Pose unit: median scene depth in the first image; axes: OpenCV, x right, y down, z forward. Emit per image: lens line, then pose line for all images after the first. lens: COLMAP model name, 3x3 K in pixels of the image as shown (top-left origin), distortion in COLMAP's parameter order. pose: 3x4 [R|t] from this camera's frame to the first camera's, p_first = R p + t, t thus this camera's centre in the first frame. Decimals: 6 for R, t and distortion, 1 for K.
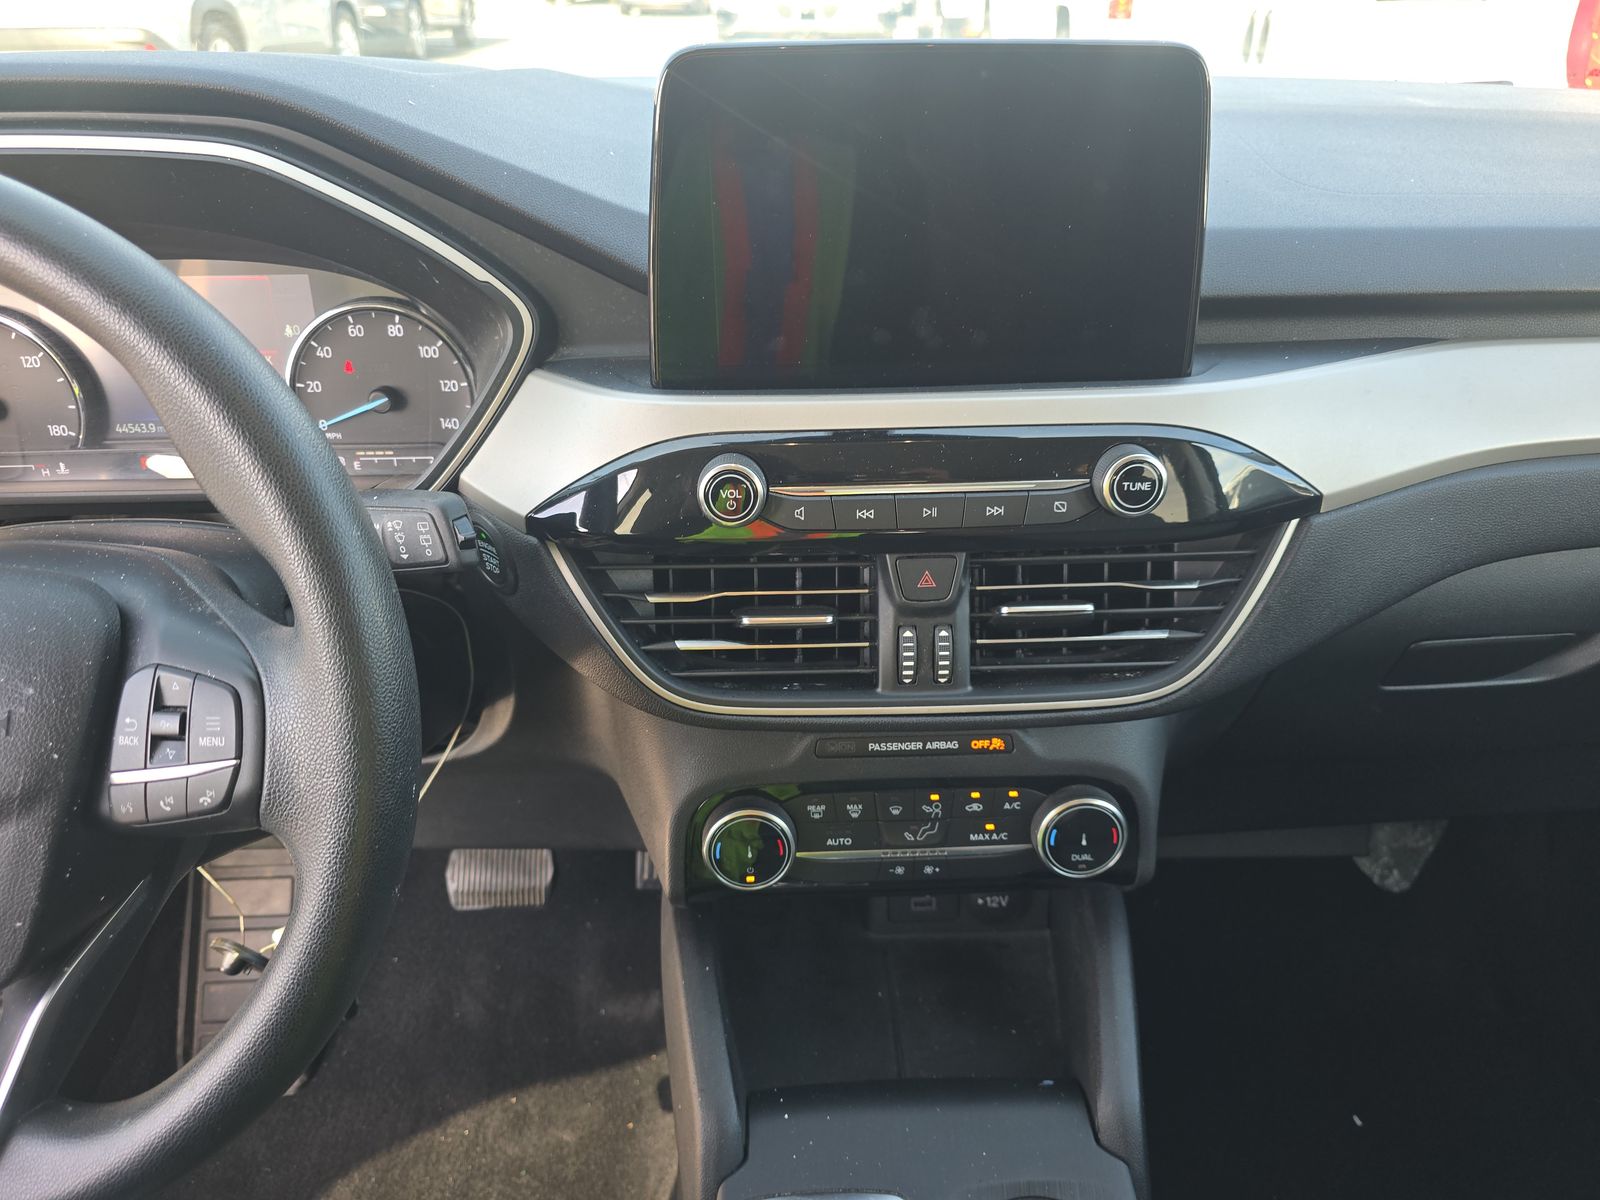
lens RADIAL K [[1058.2, 0, 792.0], [0, 1058.2, 593.1], [0, 0, 1]] dist [0.027222, -0.019332]
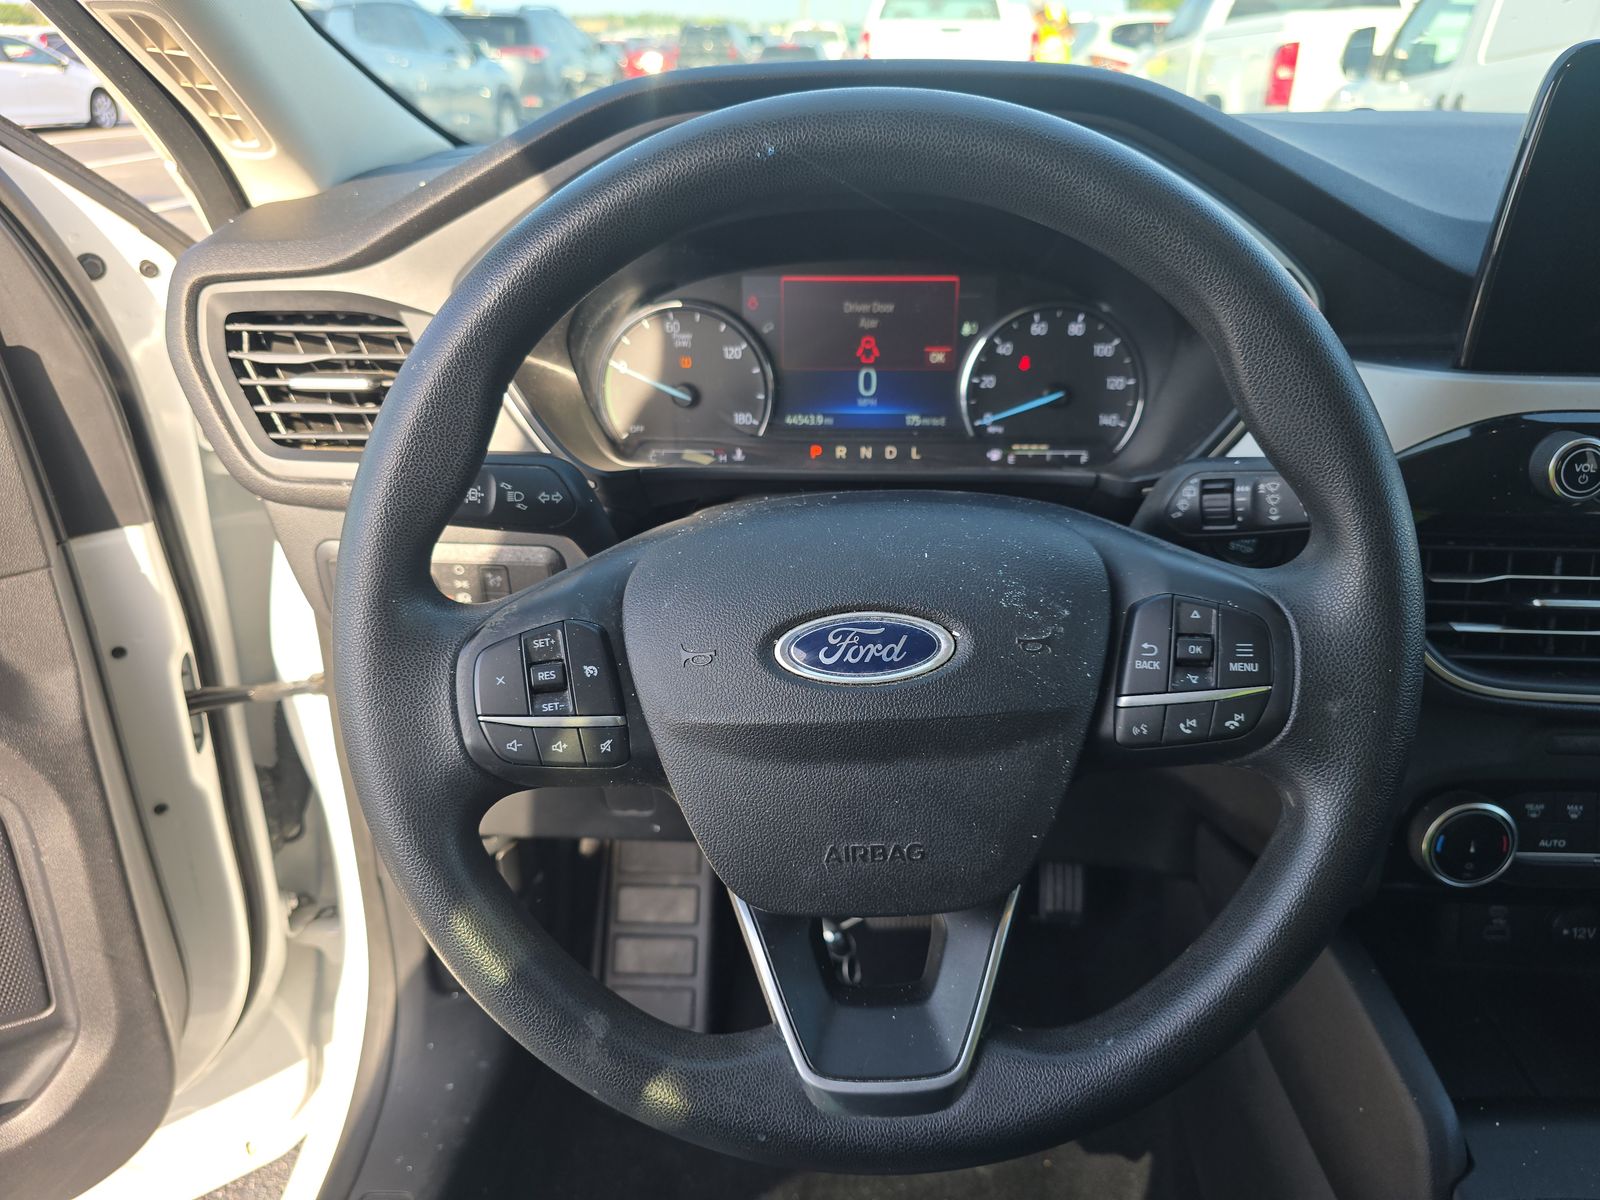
lens RADIAL K [[1058.2, 0, 799.9], [0, 1058.2, 608.0], [0, 0, 1]] dist [0.027222, -0.019332]
pose [[0.996856, 0.036315, -0.070427, -0.560717], [-0.040461, 0.997476, -0.058352, 0.098873], [0.068130, 0.061018, 0.995809, -0.041386]]
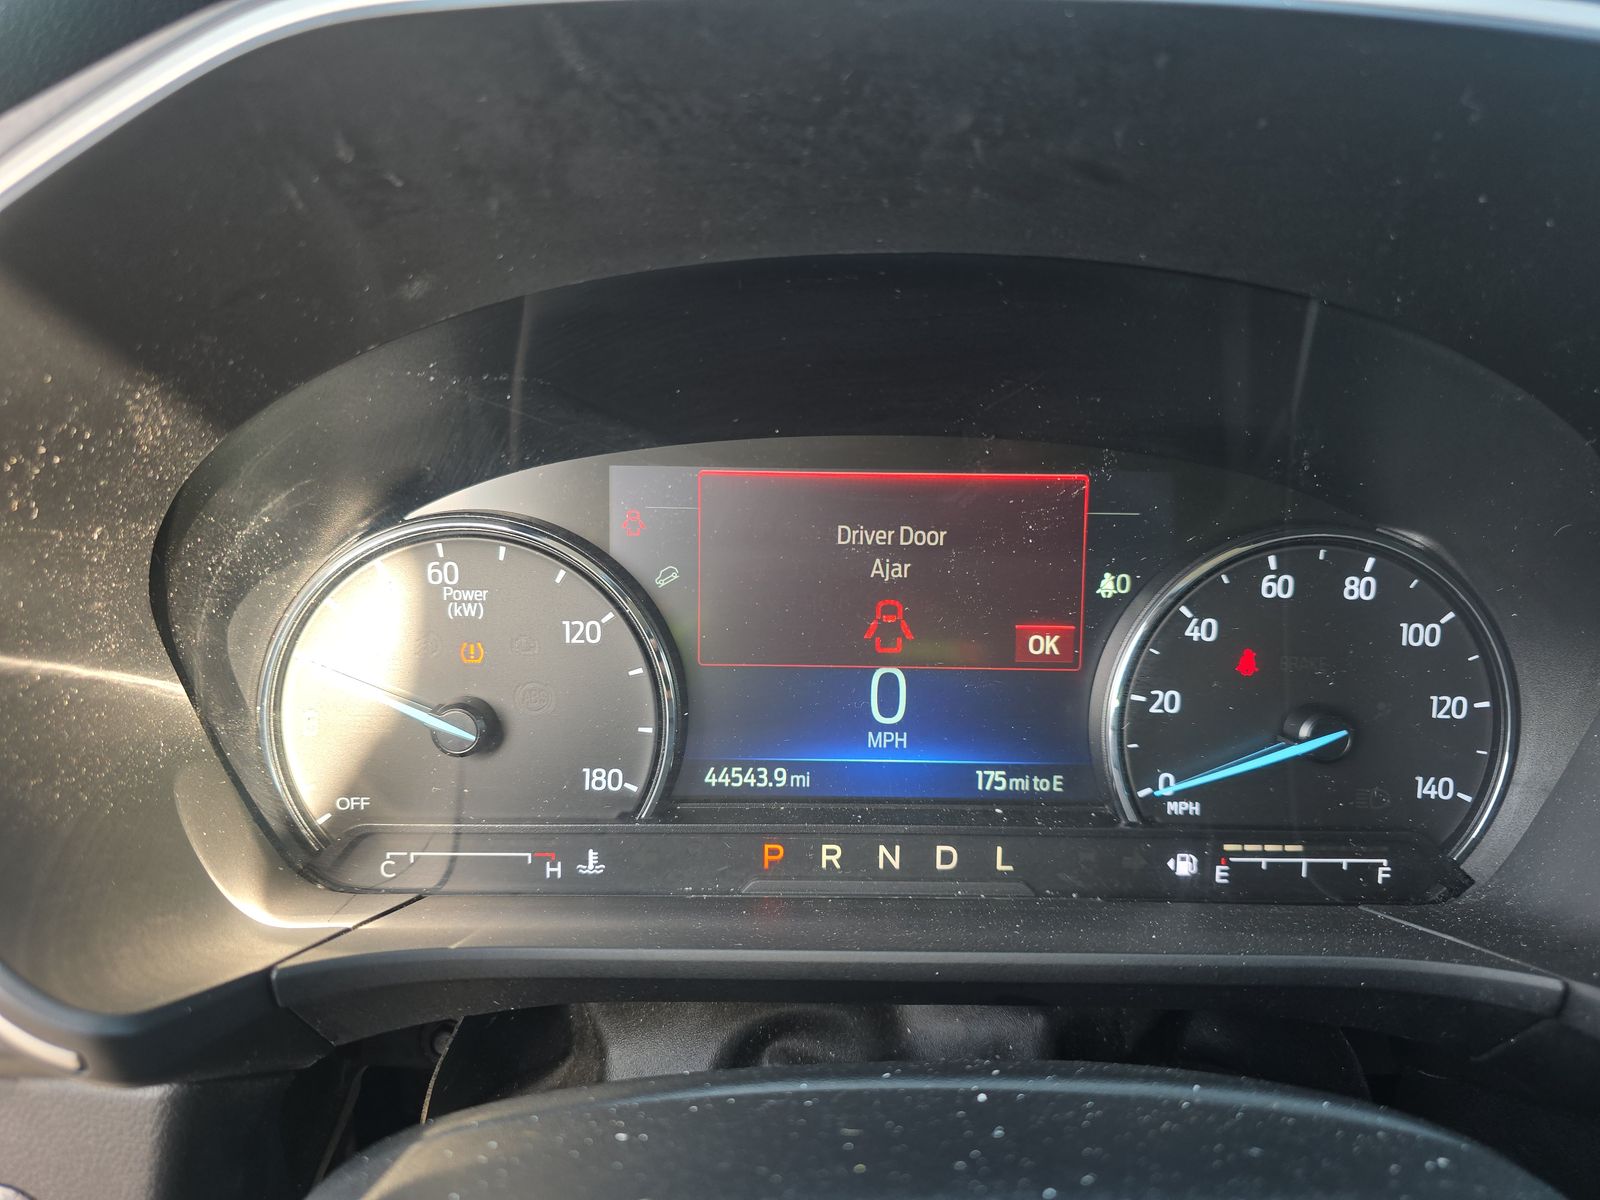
lens RADIAL K [[1058.2, 0, 794.6], [0, 1058.2, 606.6], [0, 0, 1]] dist [0.027222, -0.019332]
pose [[0.999517, 0.029037, -0.011091, -0.615472], [-0.030985, 0.959110, -0.281332, -0.100162], [0.002469, 0.281540, 0.959546, 0.553574]]
